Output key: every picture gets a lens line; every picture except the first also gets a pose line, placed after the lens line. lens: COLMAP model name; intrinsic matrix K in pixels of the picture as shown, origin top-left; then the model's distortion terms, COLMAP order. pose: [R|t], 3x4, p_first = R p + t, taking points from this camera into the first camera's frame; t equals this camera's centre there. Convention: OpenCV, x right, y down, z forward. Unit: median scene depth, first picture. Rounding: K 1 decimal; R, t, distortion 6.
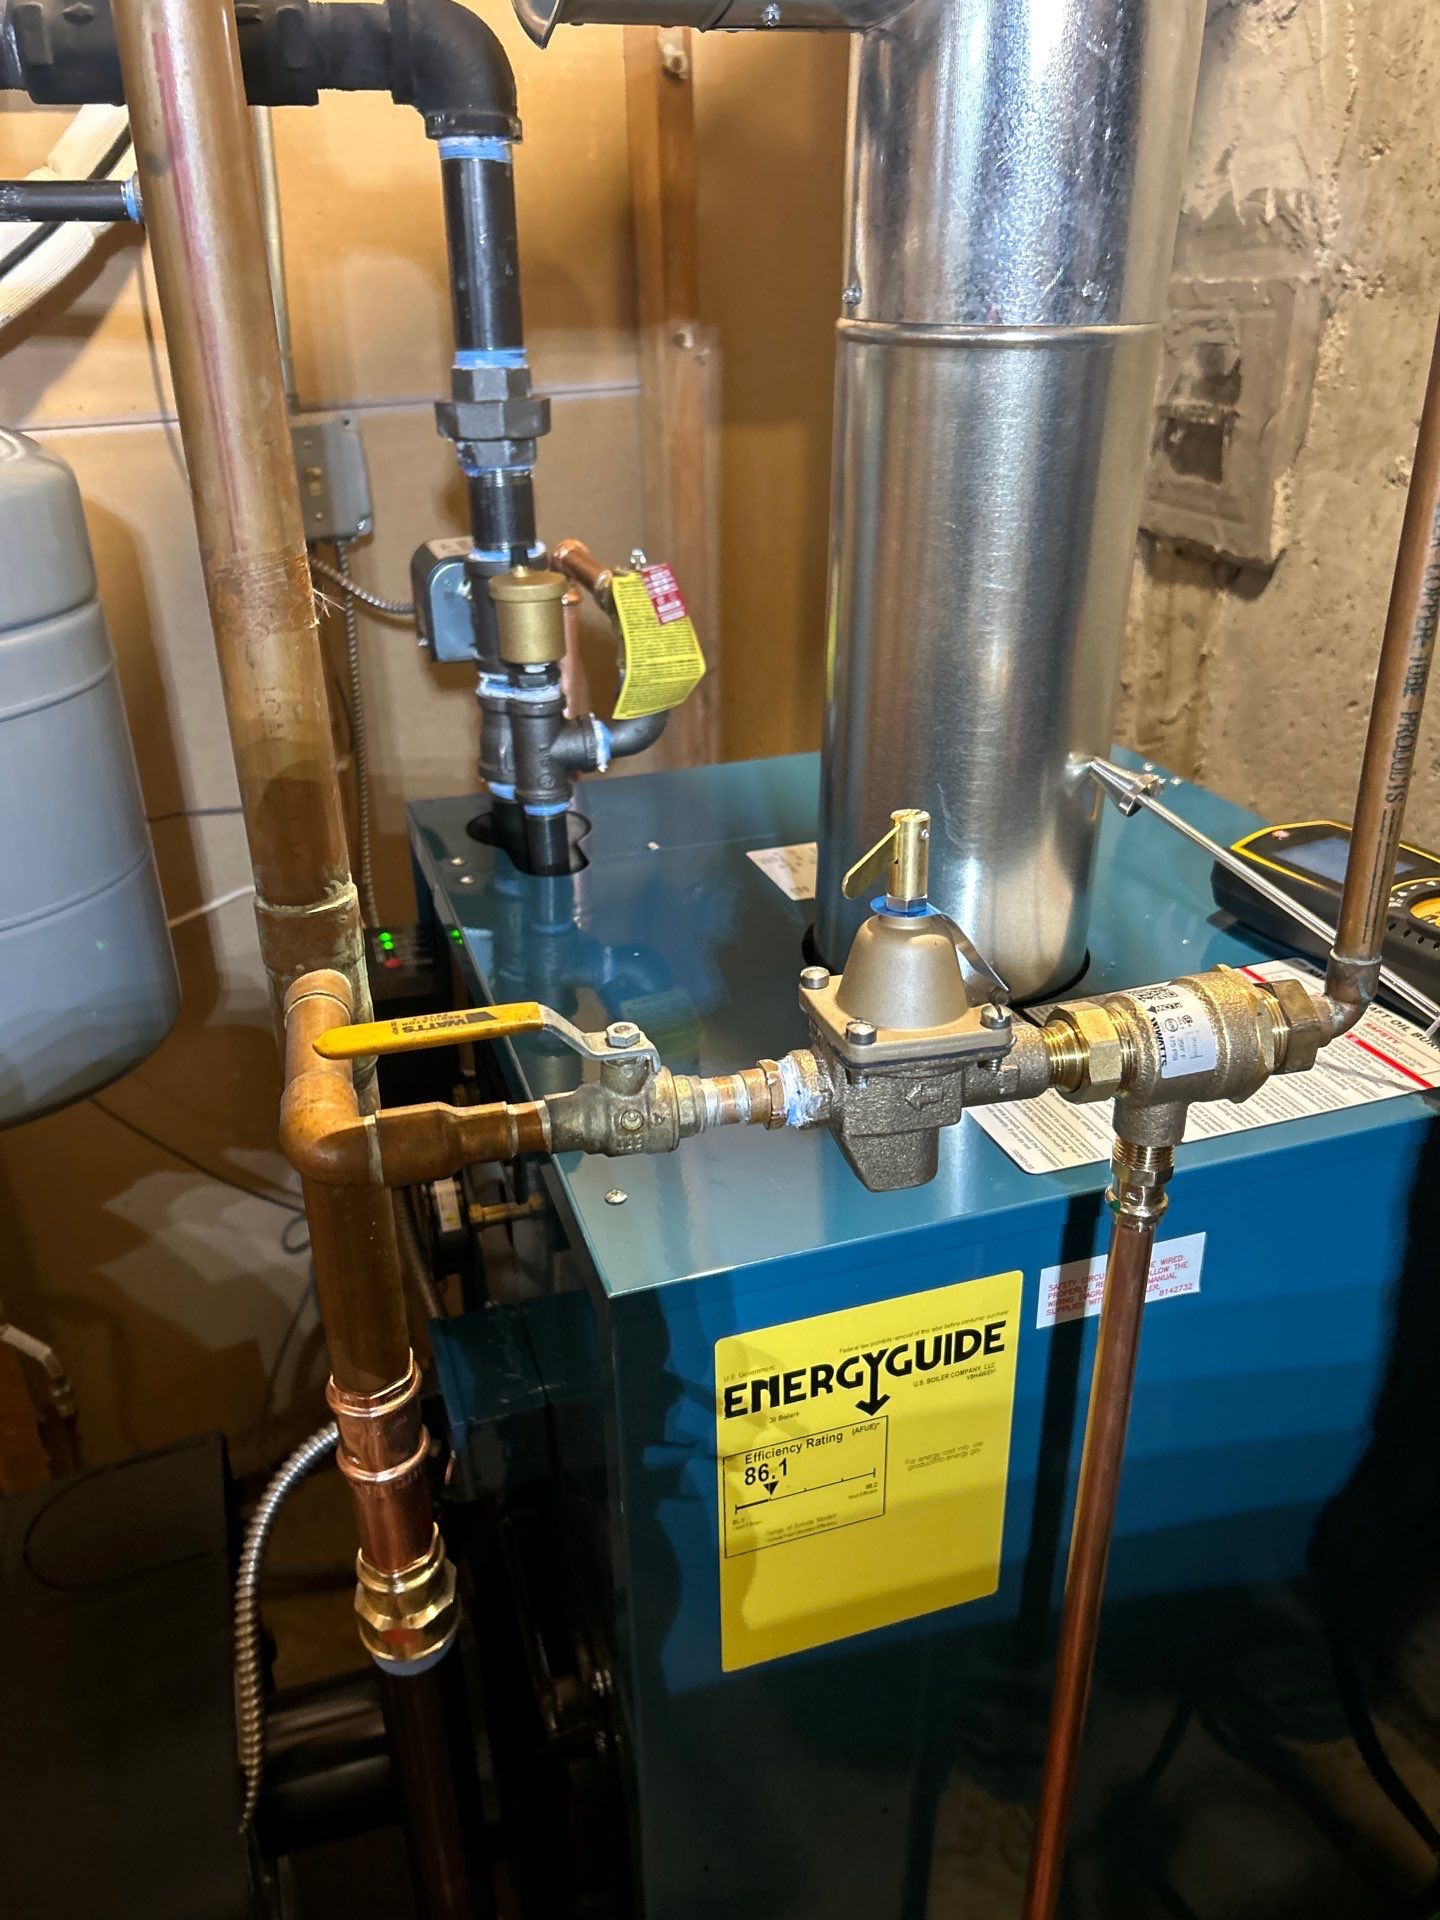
lens RADIAL K [[1446.3, 0, 725.6], [0, 1446.3, 949.1], [0, 0, 1]] dist [0.053186, -0.061915]
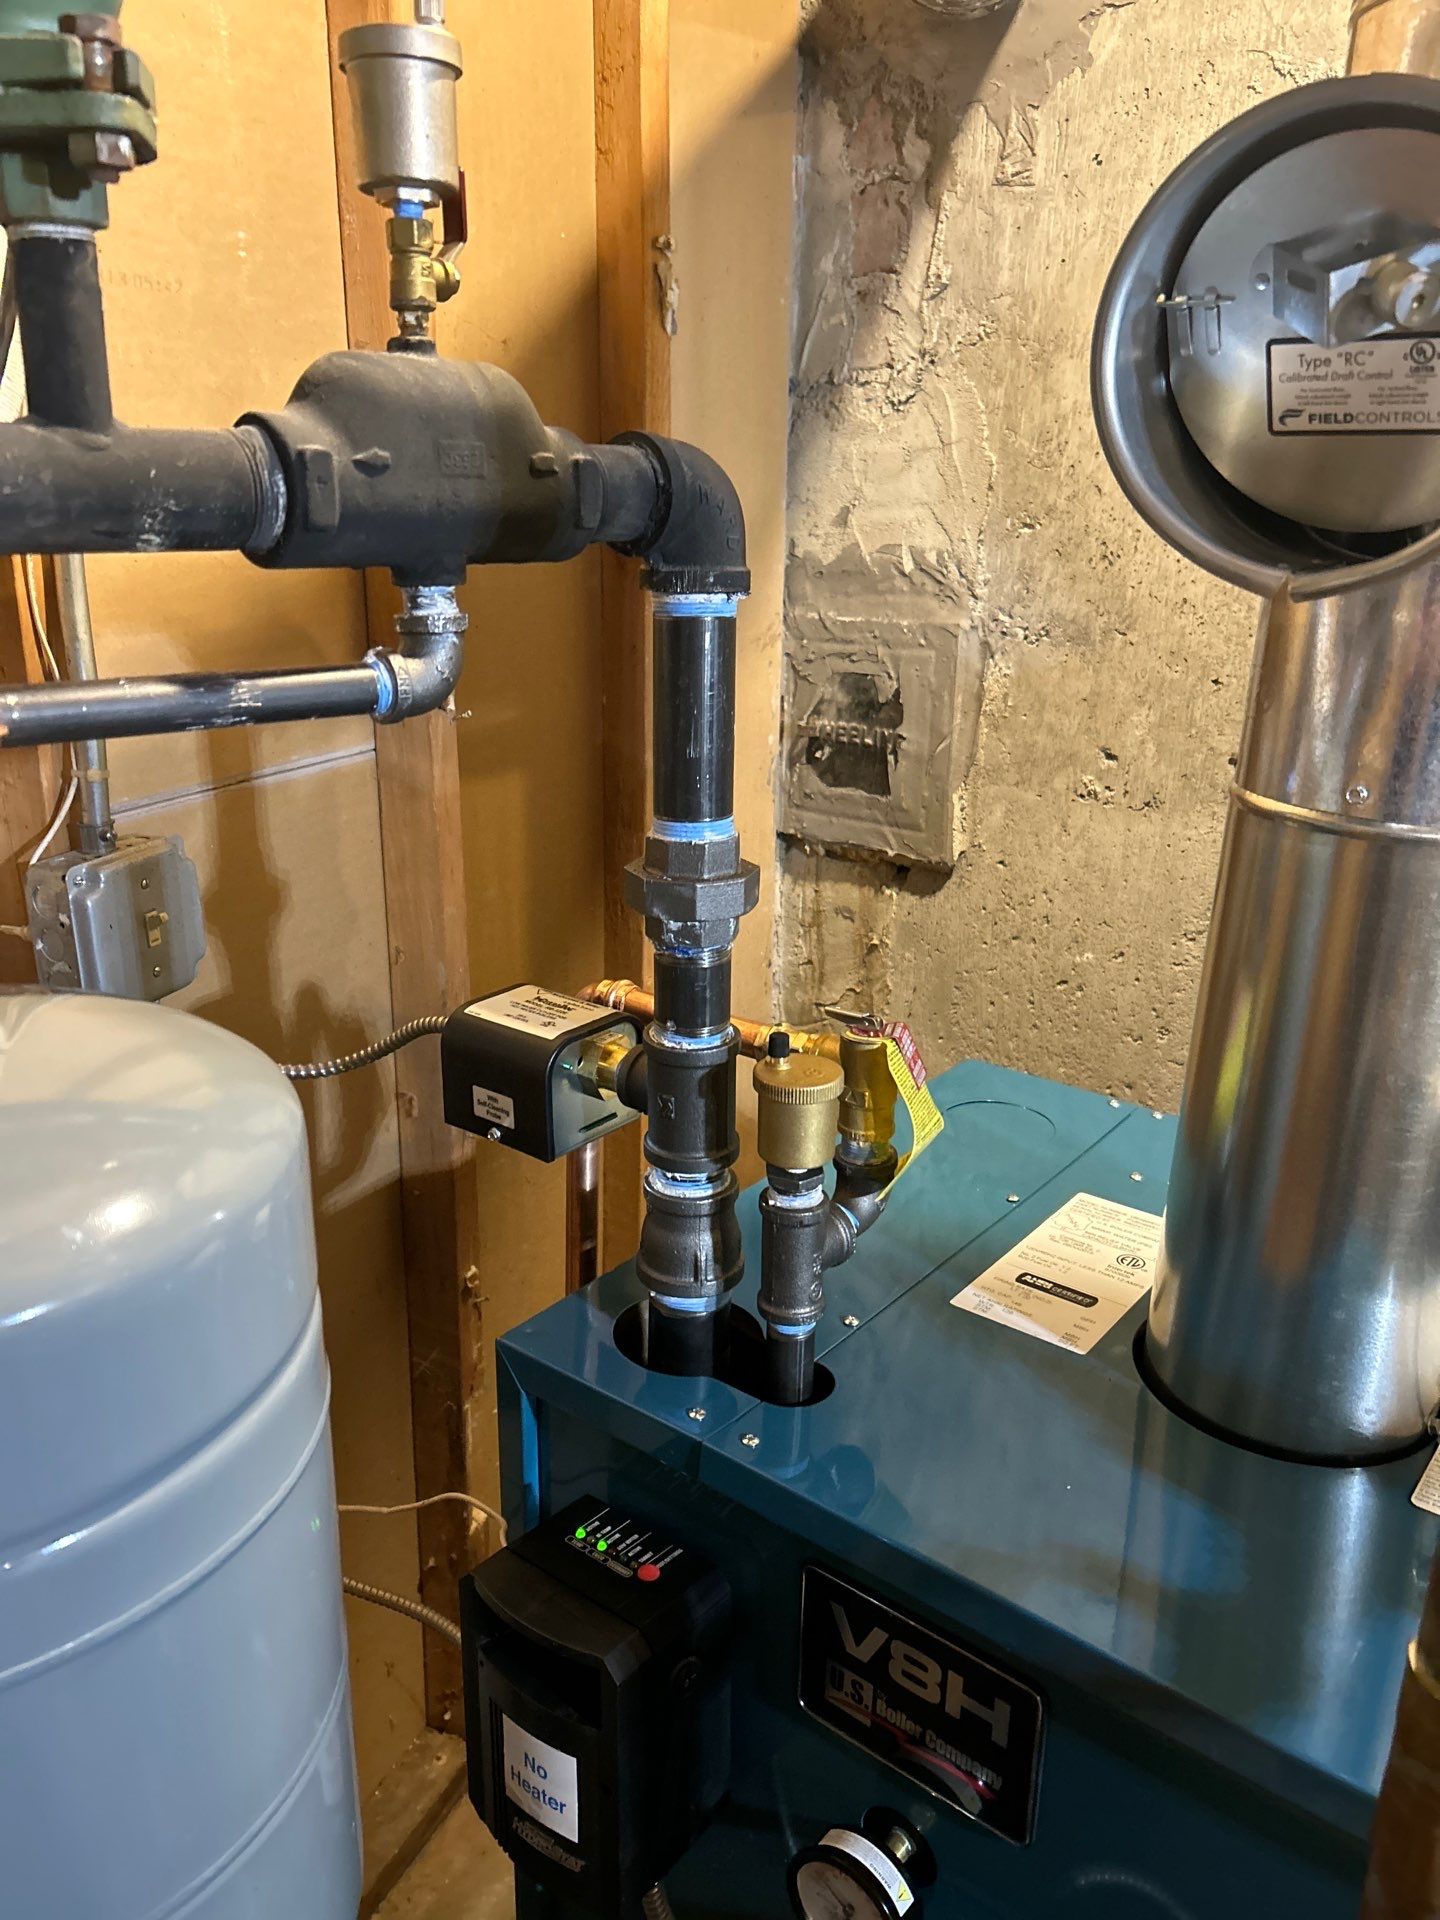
lens RADIAL K [[1446.3, 0, 704.4], [0, 1446.3, 950.7], [0, 0, 1]] dist [0.053186, -0.061915]
pose [[0.842484, -0.141196, 0.519889, -0.405736], [0.208315, 0.975357, -0.072681, -0.181222], [-0.496815, 0.169533, 0.851136, 0.196960]]
